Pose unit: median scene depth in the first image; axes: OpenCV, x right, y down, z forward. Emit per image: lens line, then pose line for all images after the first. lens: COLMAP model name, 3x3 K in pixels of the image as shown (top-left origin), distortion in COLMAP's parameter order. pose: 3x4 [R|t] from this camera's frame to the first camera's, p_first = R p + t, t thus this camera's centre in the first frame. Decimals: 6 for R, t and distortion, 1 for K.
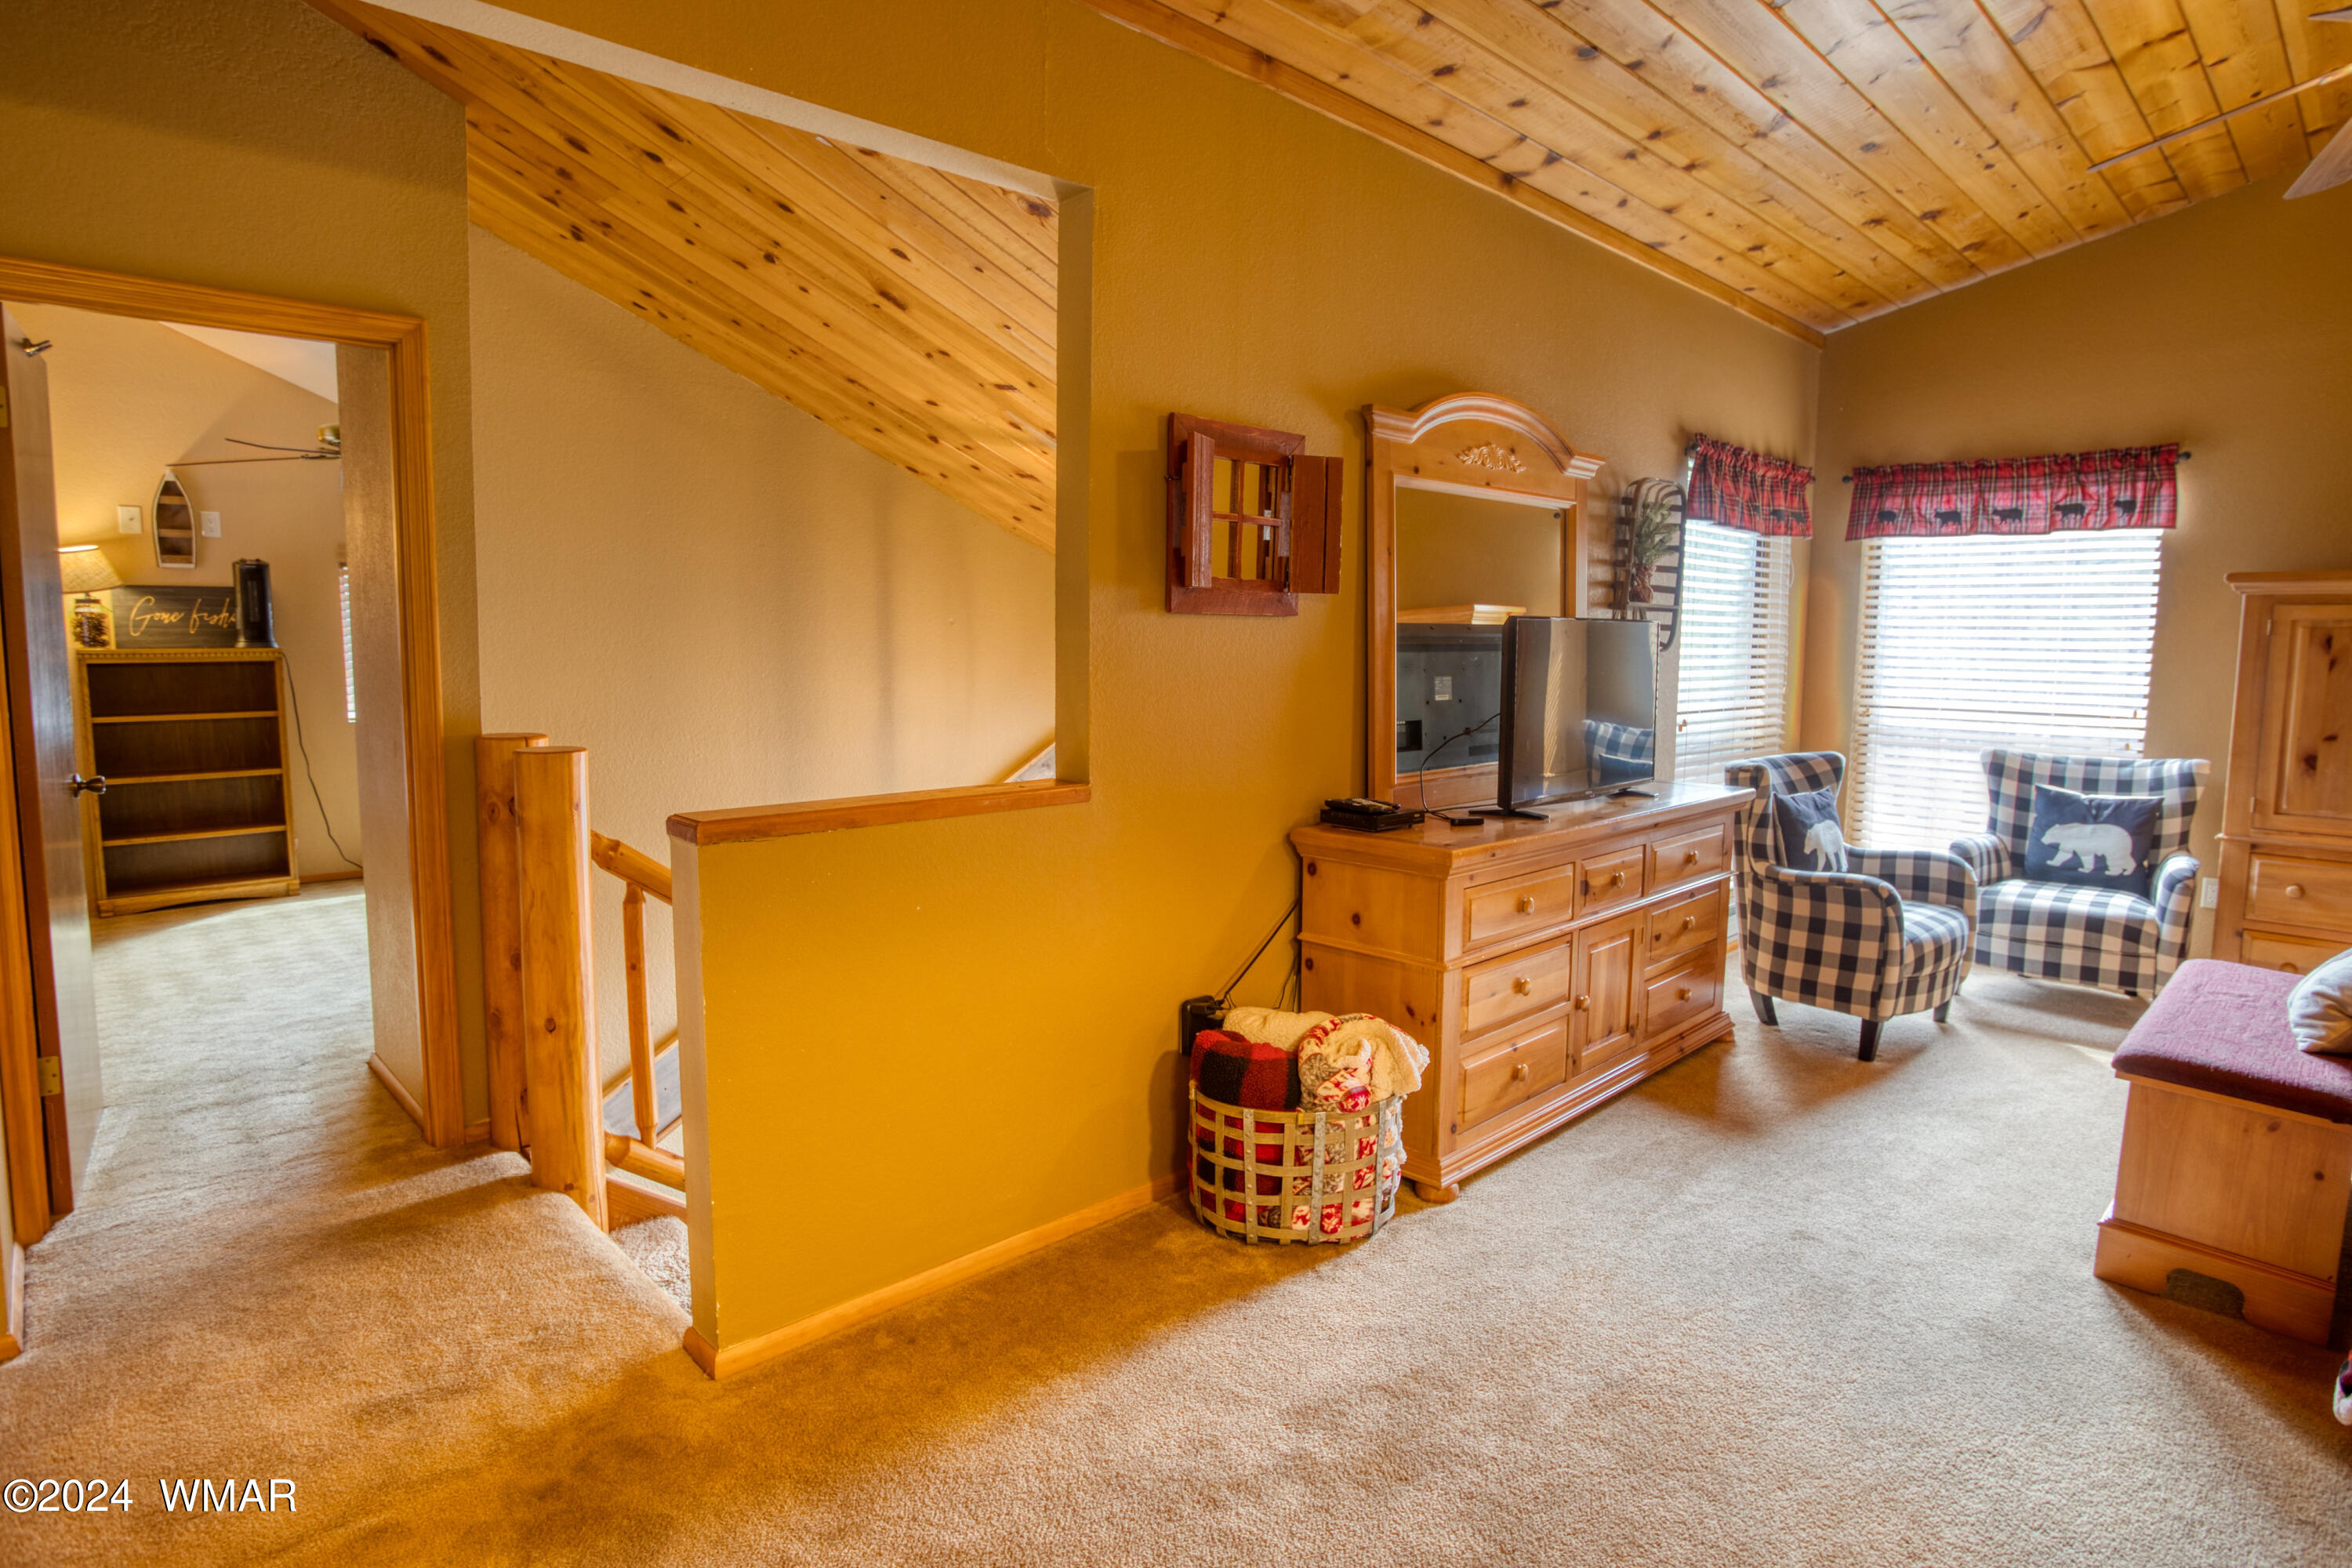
lens RADIAL K [[1239.1, 0, 1216.7], [0, 1239.1, 742.3], [0, 0, 1]] dist [0.002072, 0.001353]
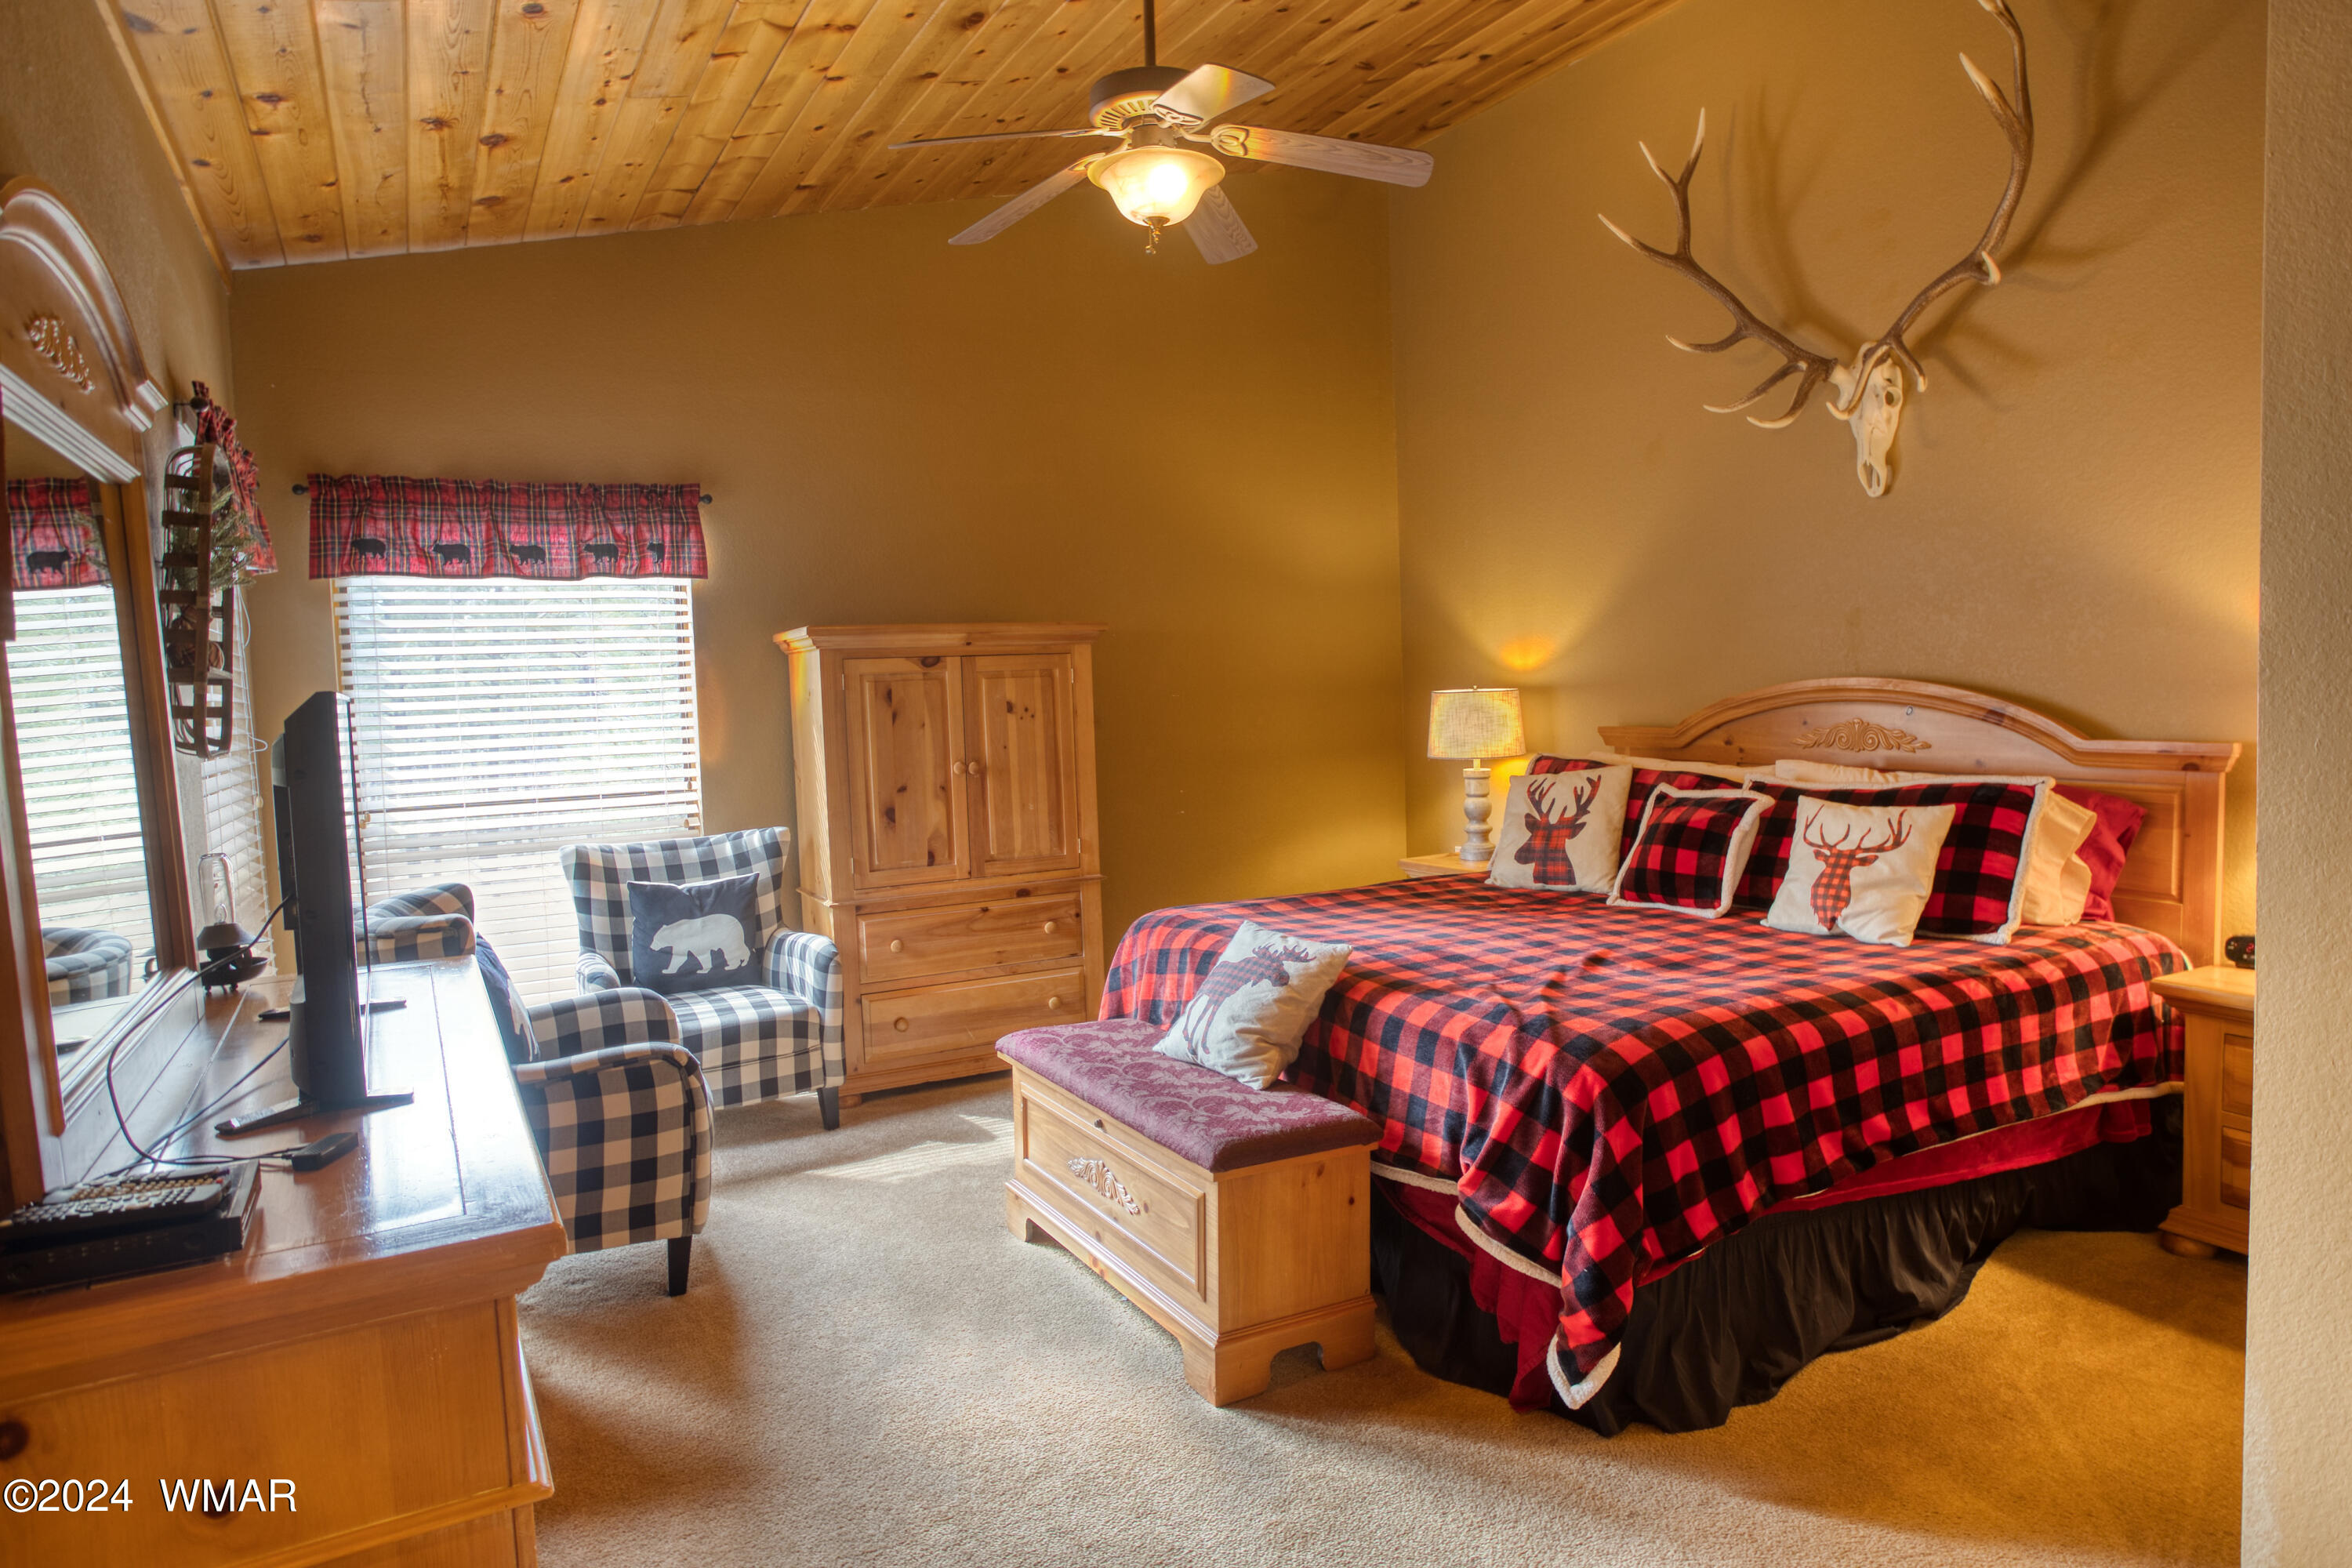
lens RADIAL K [[1418.4, 0, 1179.8], [0, 1418.4, 768.4], [0, 0, 1]] dist [-0.044367, 0.022308]
pose [[0.286120, -0.081334, 0.954736, -0.124847], [0.124265, 0.991126, 0.047194, -0.040917], [-0.950102, 0.105137, 0.293688, 0.387244]]
